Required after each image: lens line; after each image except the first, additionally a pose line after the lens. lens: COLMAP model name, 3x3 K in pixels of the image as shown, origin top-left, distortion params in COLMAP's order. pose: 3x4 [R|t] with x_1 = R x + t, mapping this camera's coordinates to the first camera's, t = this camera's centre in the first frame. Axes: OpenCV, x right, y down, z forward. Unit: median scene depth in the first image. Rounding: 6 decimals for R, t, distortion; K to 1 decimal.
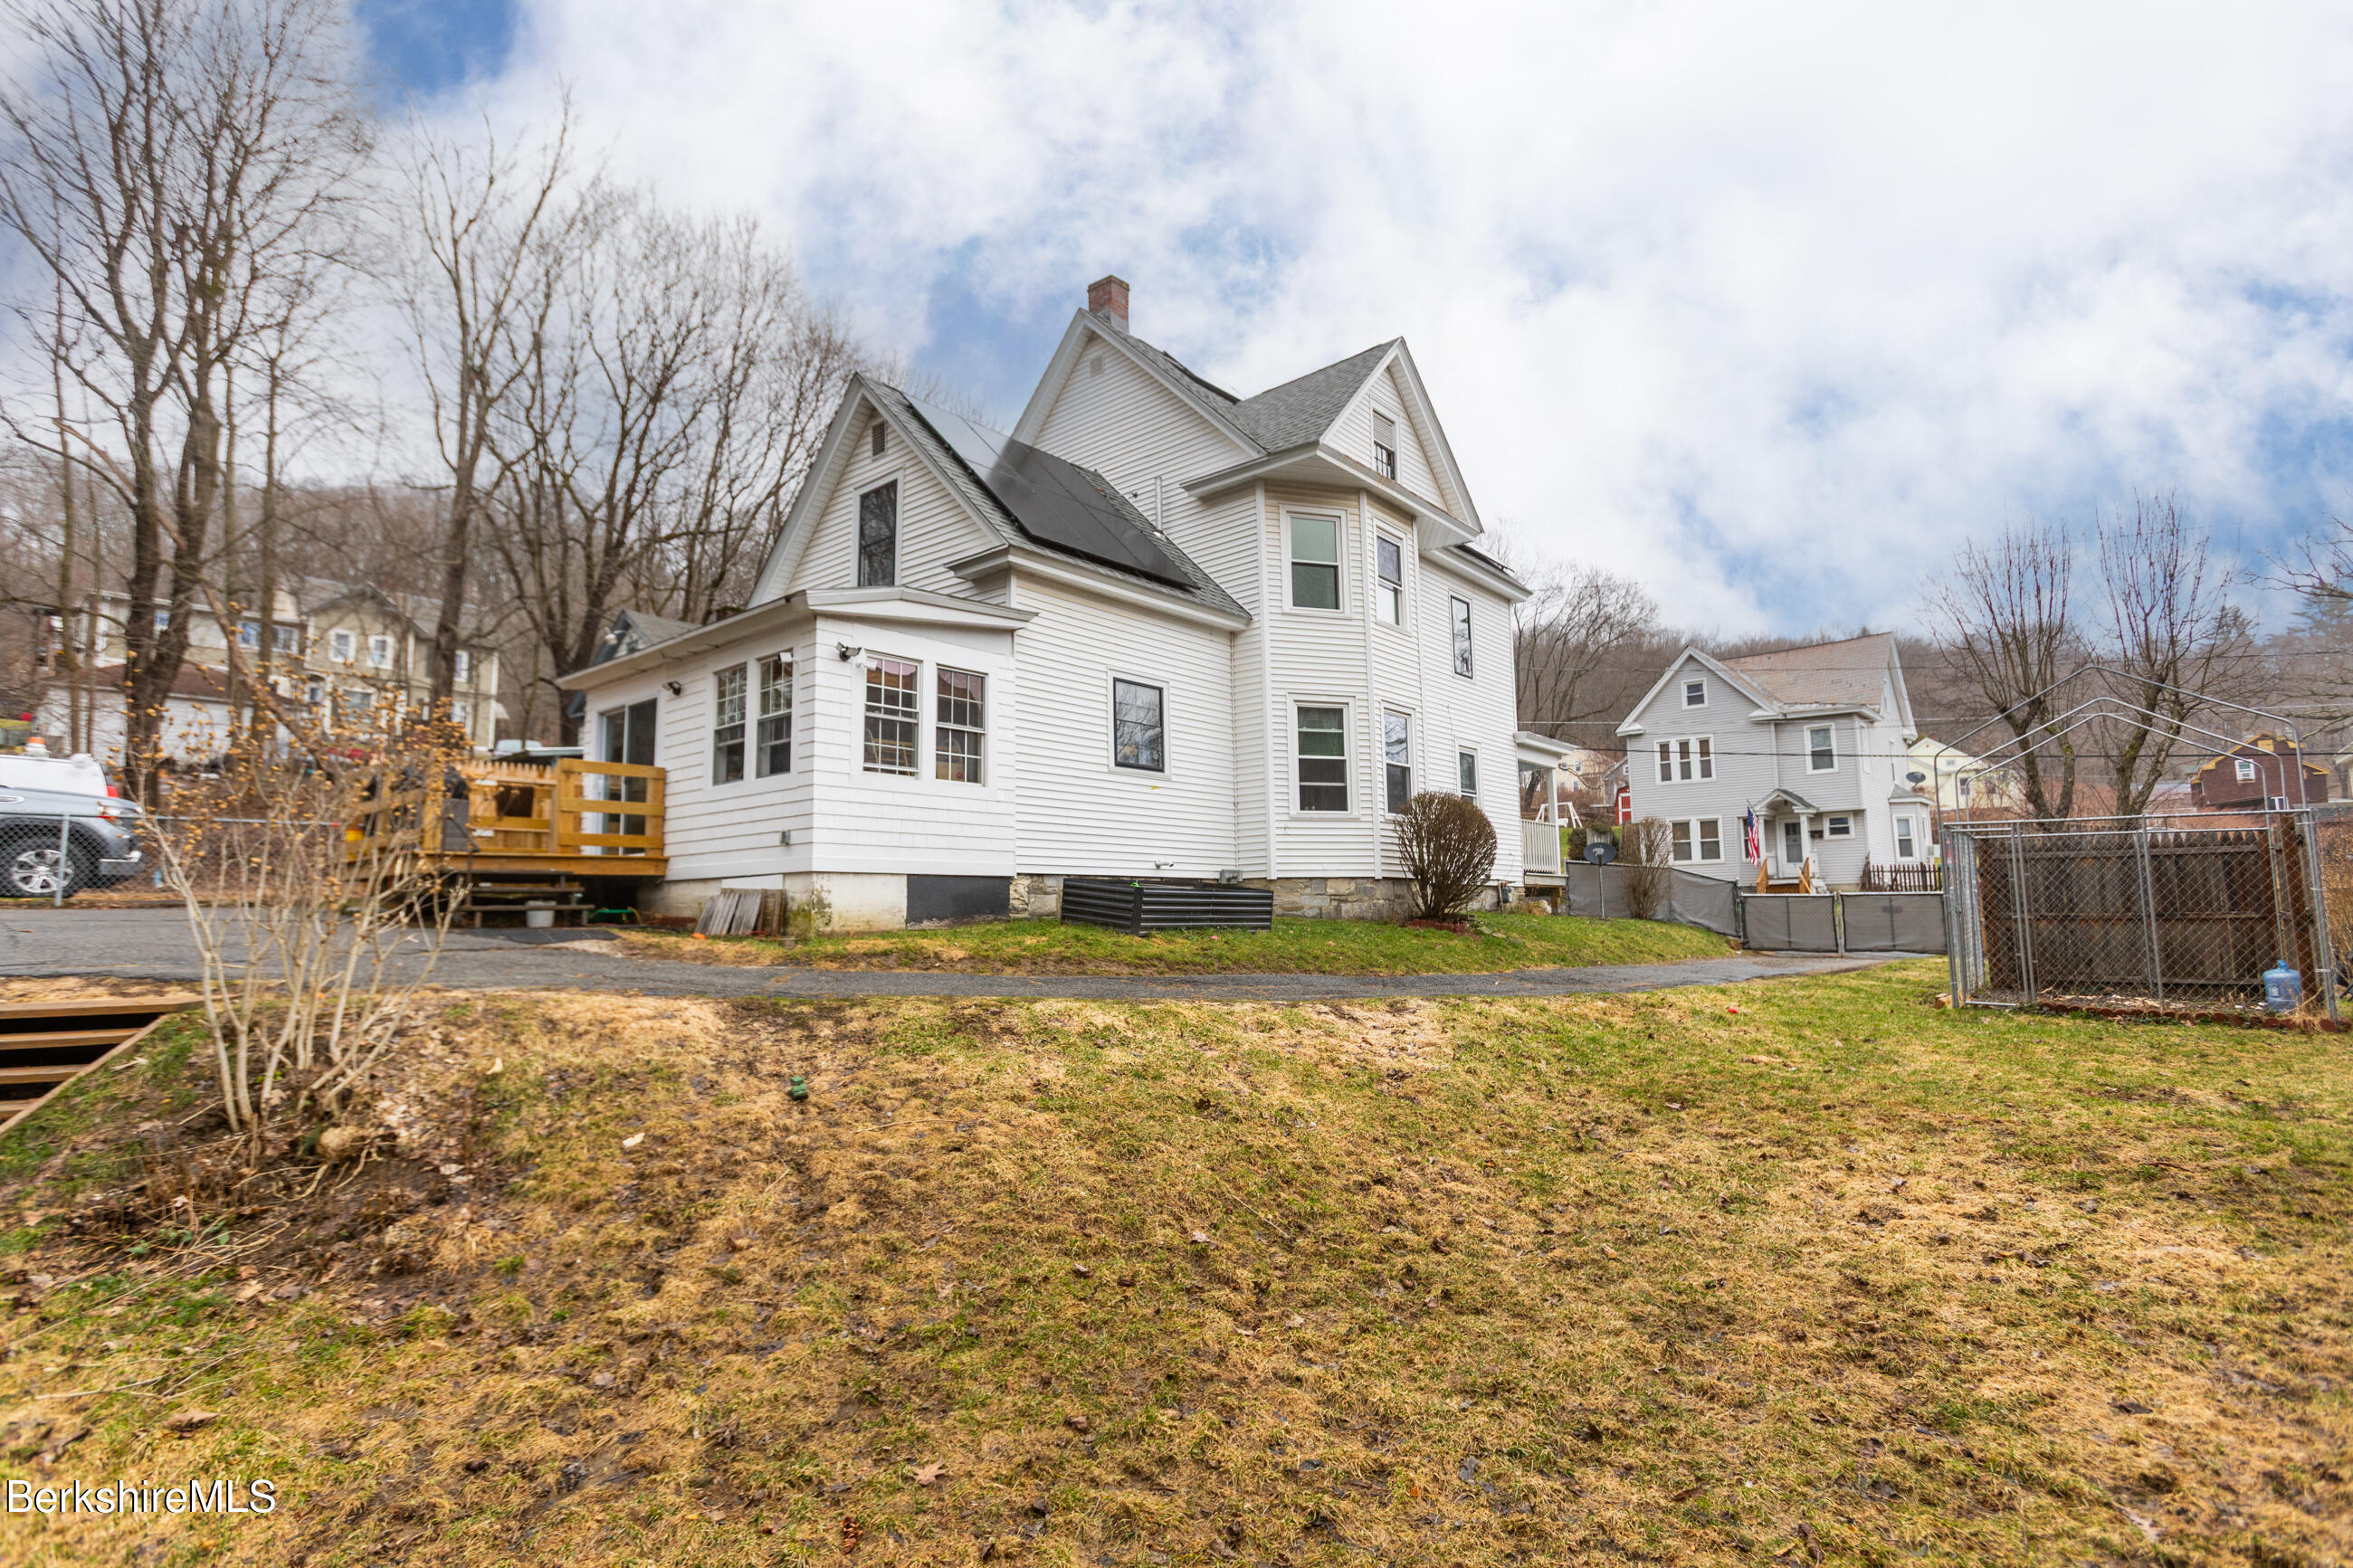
lens RADIAL K [[1165.1, 0, 1229.8], [0, 1165.1, 756.2], [0, 0, 1]] dist [-0.018870, 0.011483]
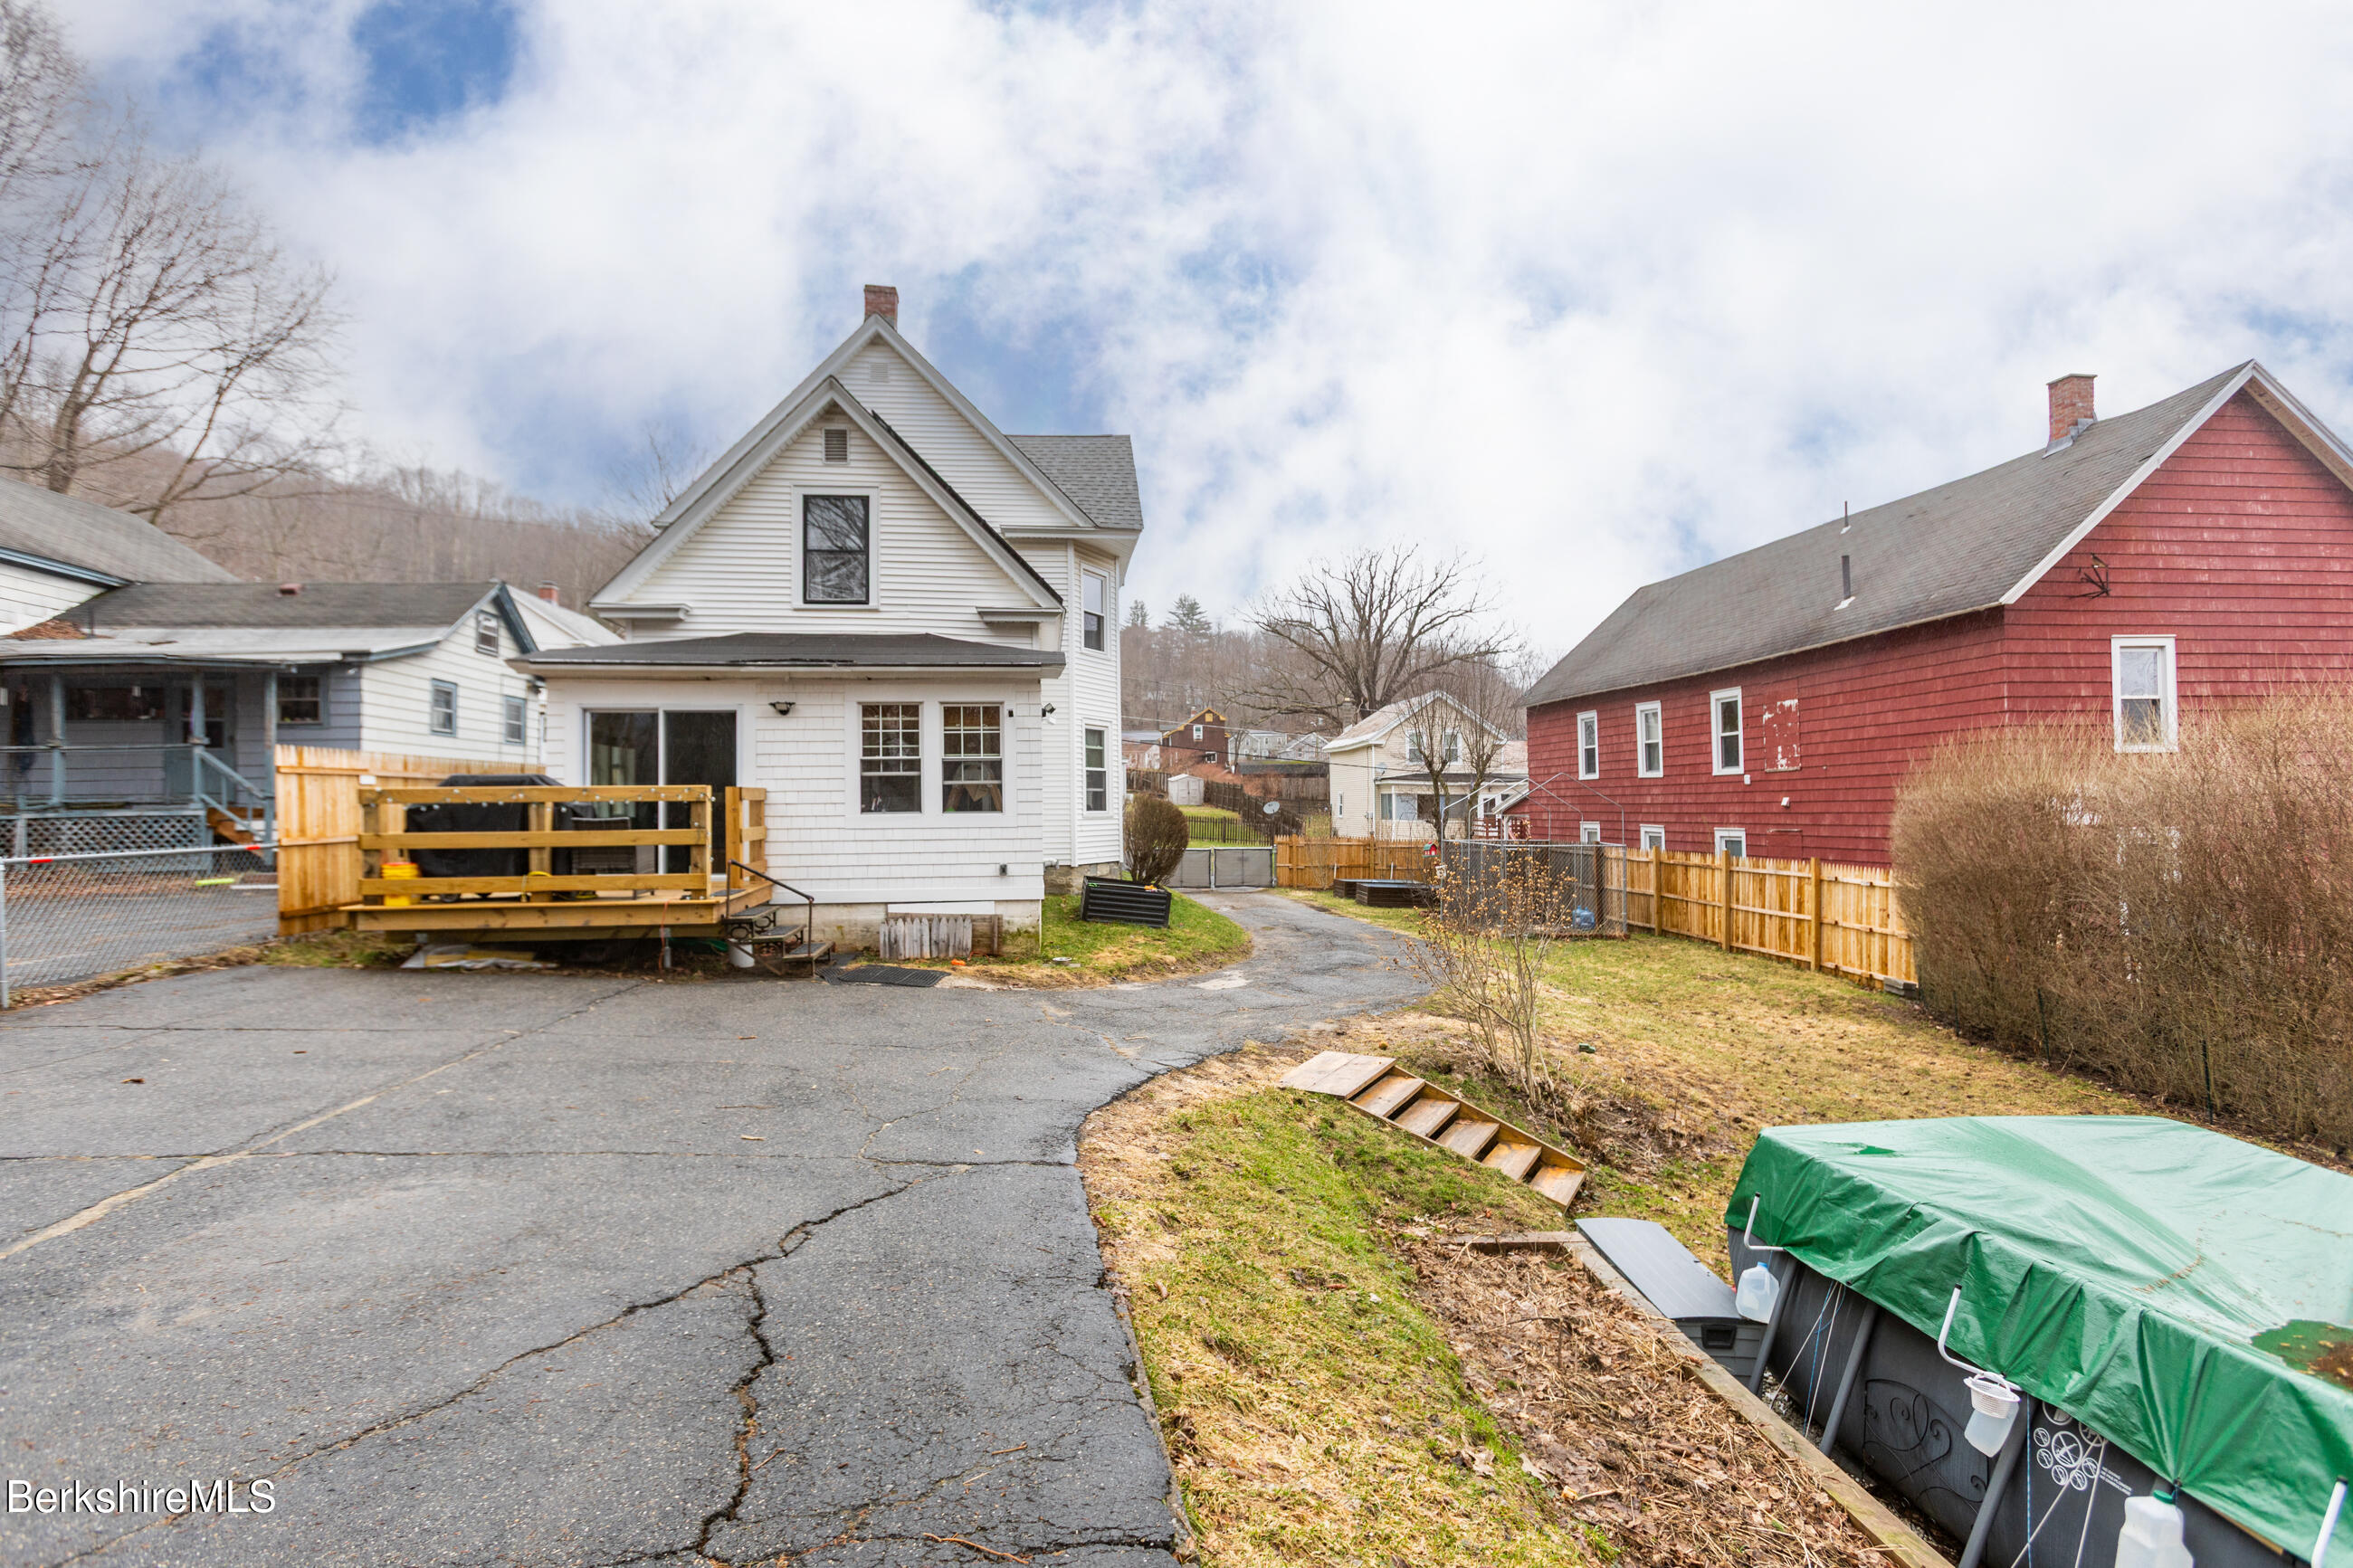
lens RADIAL K [[1122.1, 0, 1174.1], [0, 1122.1, 787.4], [0, 0, 1]] dist [-0.009047, 0.007666]
pose [[0.708794, 0.019991, 0.705132, -0.908675], [-0.095125, 0.993177, 0.067461, -0.087476], [-0.698973, -0.114891, 0.705859, 0.100283]]
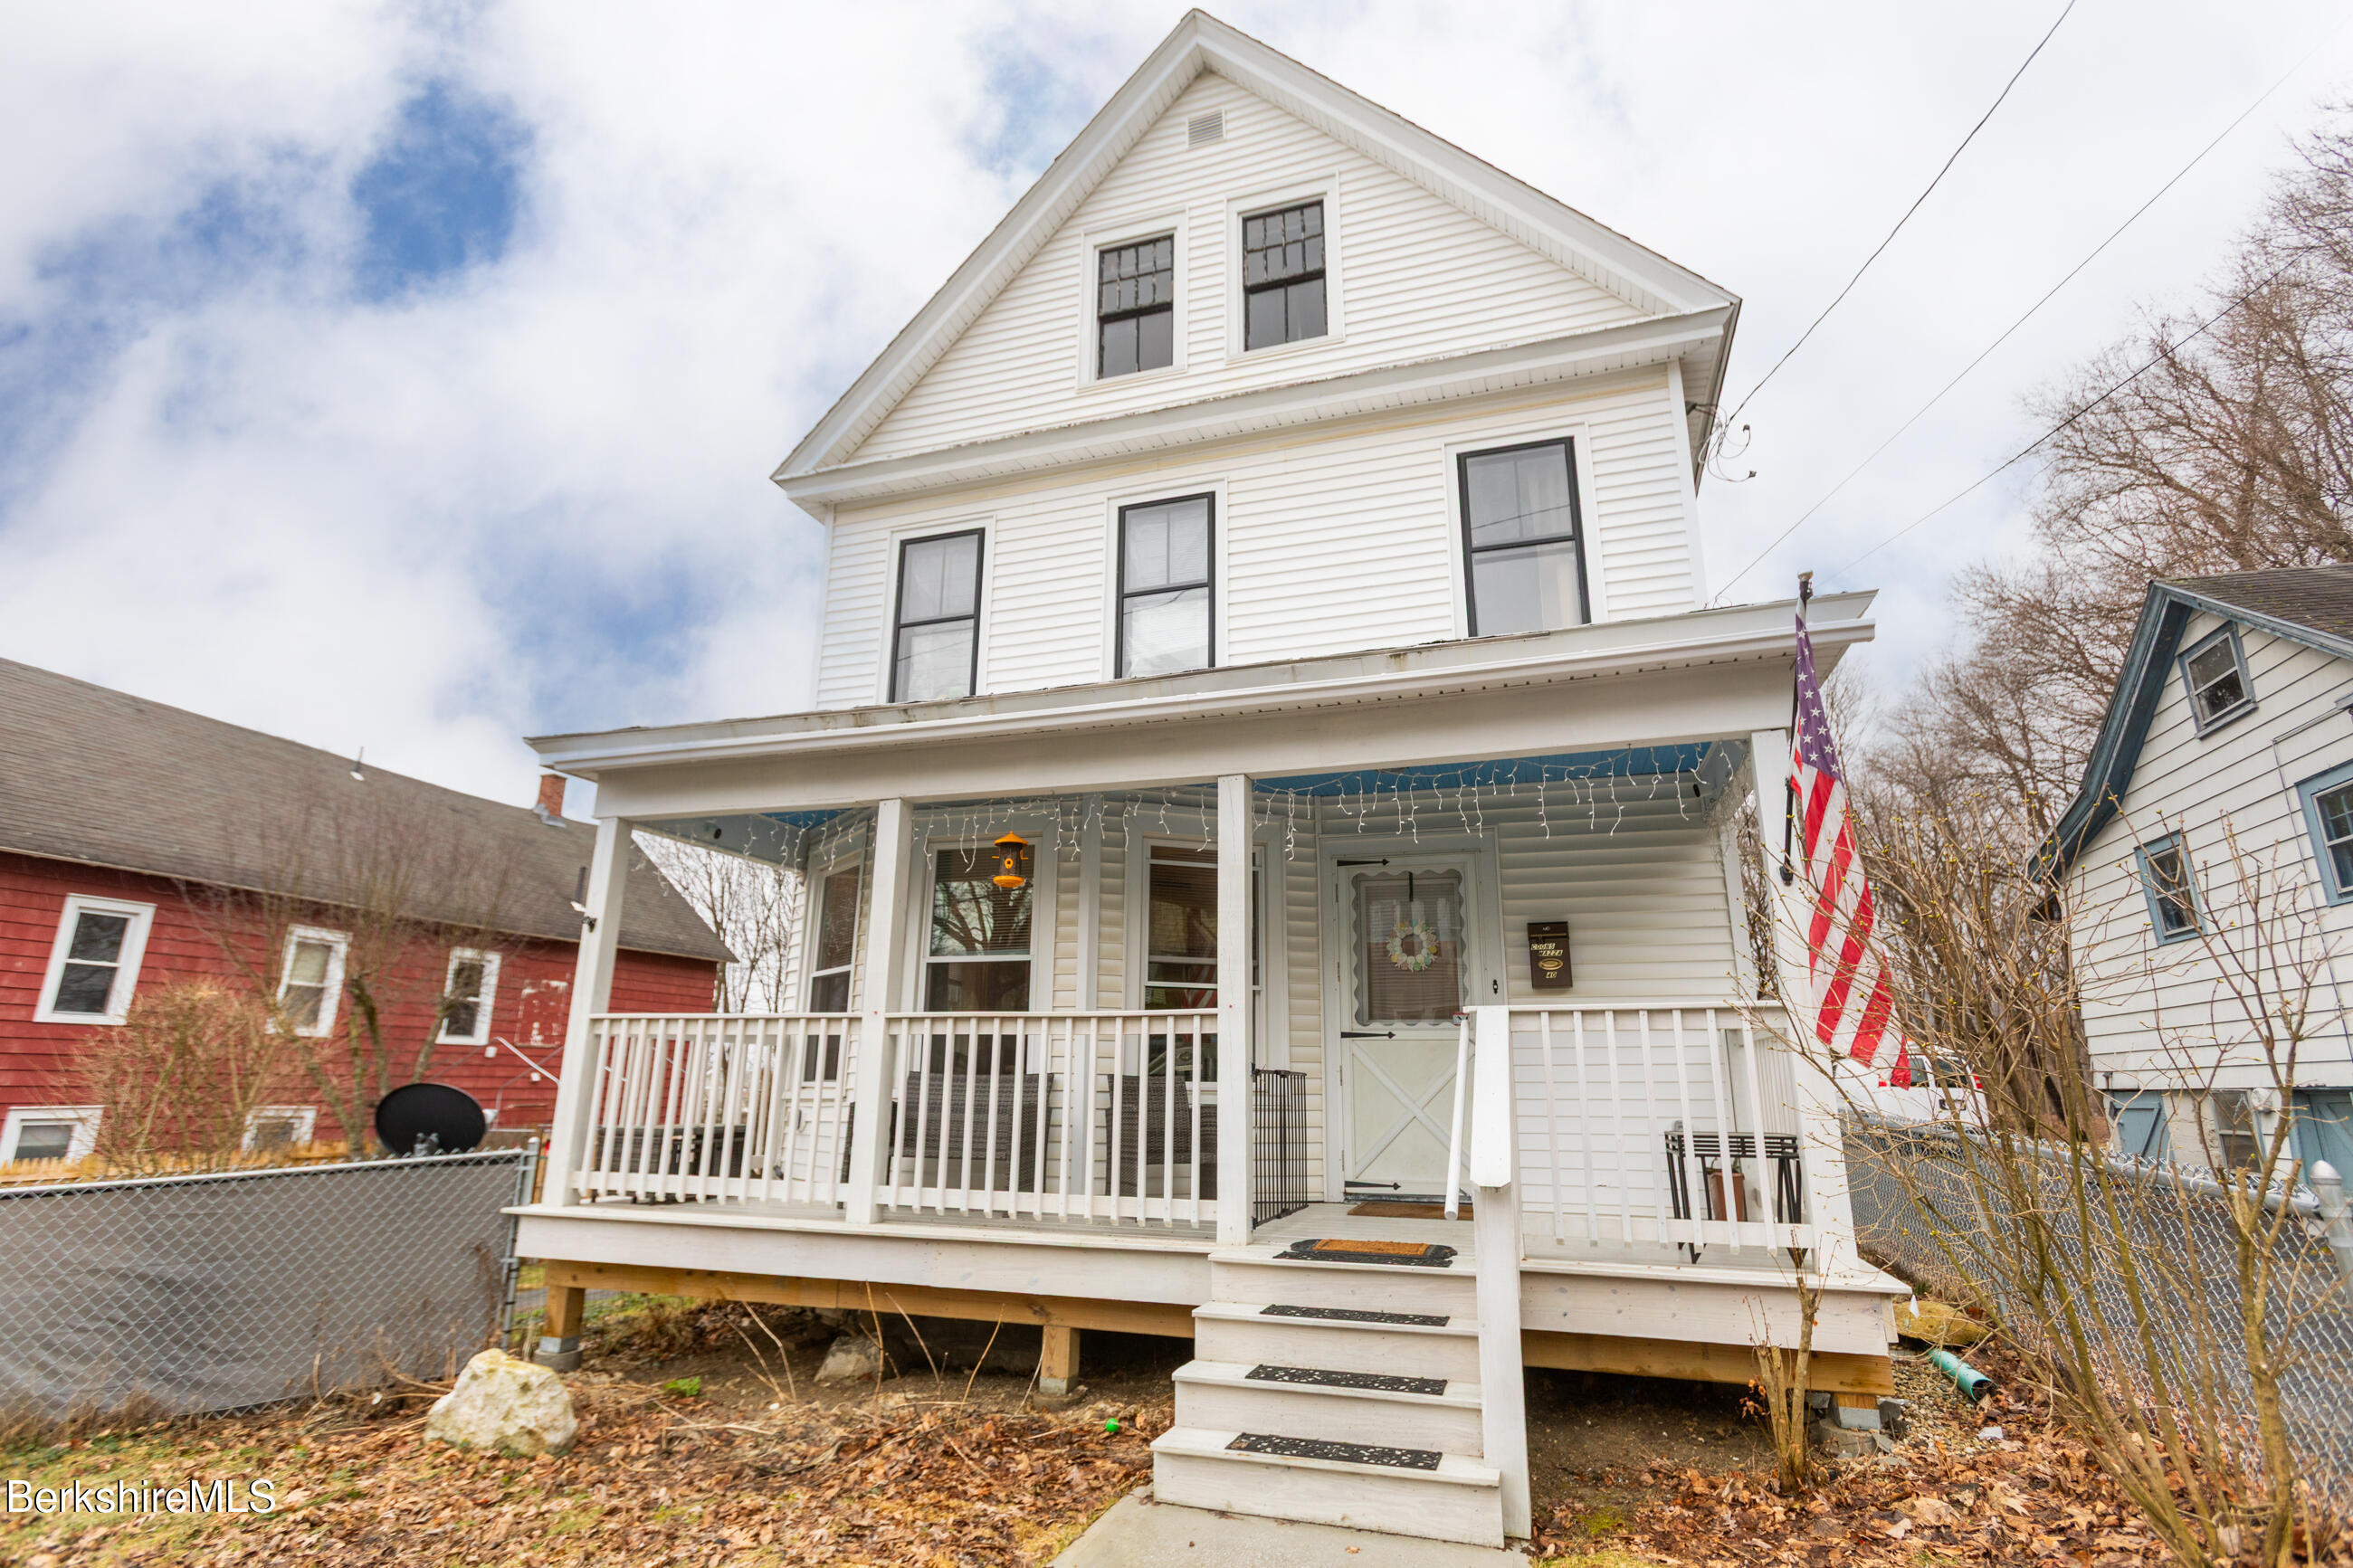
lens RADIAL K [[1134.4, 0, 1174.7], [0, 1134.4, 791.9], [0, 0, 1]] dist [-0.018700, 0.015024]
pose [[-0.935992, -0.083090, -0.342074, 0.435017], [0.051041, 0.929441, -0.365423, 0.202465], [0.348301, -0.359493, -0.865709, 2.371611]]
